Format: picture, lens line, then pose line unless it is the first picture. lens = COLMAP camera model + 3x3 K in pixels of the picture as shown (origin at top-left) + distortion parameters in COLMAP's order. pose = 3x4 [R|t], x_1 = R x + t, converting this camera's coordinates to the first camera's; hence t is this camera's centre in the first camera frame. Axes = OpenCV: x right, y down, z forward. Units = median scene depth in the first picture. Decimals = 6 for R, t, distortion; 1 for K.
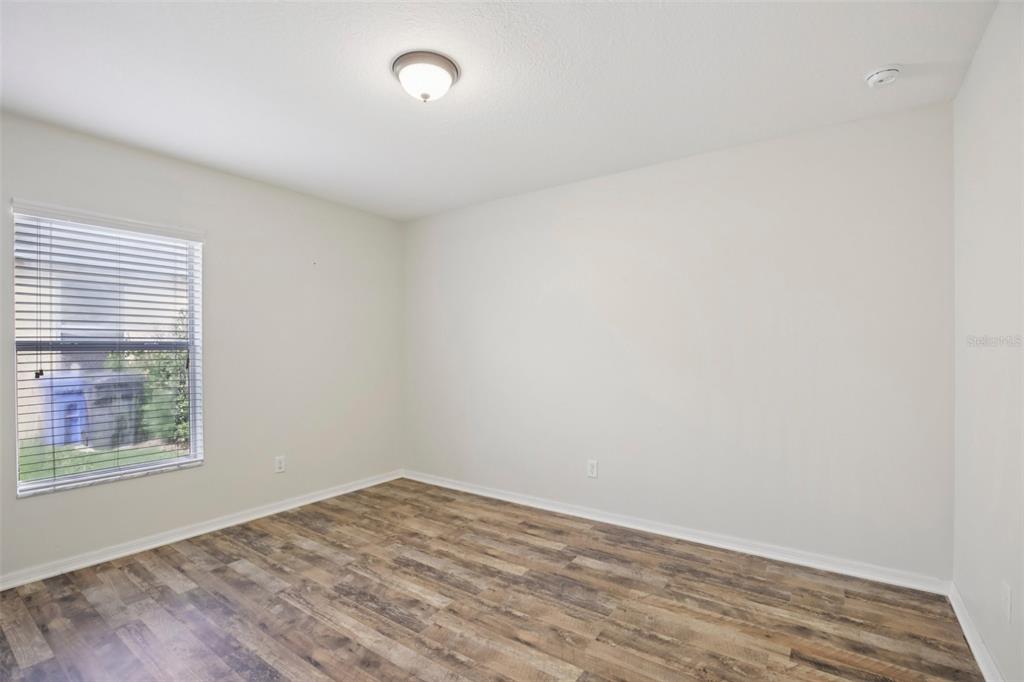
lens RADIAL K [[469.0, 0, 509.4], [0, 469.0, 349.7], [0, 0, 1]] dist [-0.032417, 0.004129]
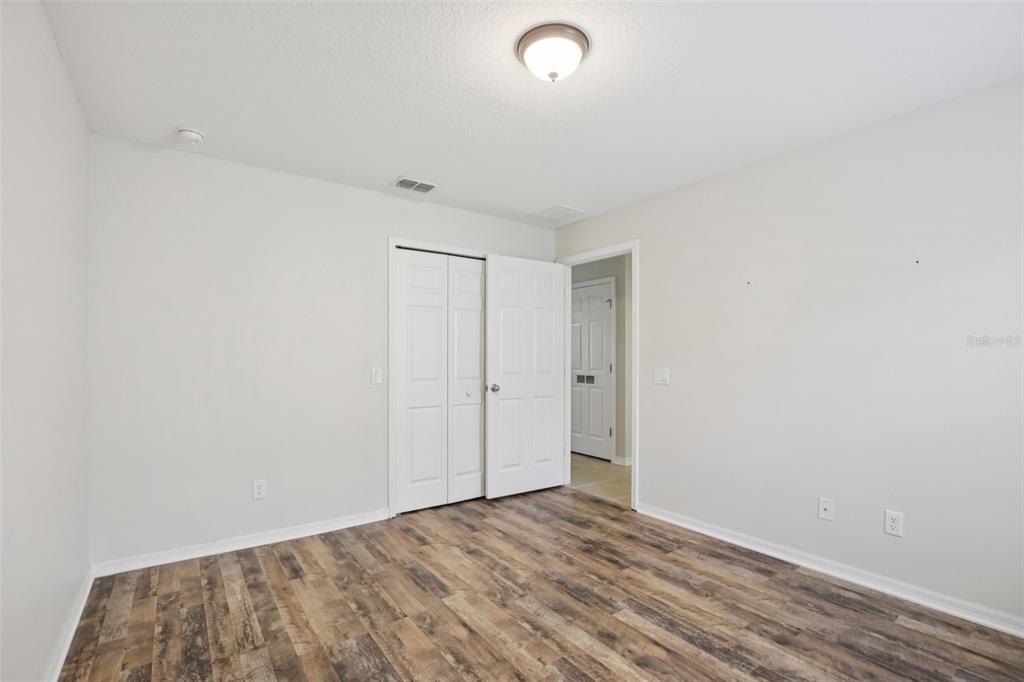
lens RADIAL K [[469.0, 0, 510.0], [0, 469.0, 346.6], [0, 0, 1]] dist [-0.032417, 0.004129]
pose [[-0.945970, 0.009286, 0.324122, -0.412567], [0.002550, 0.999772, -0.021201, 0.002852], [-0.324244, -0.019229, -0.945778, 1.974159]]
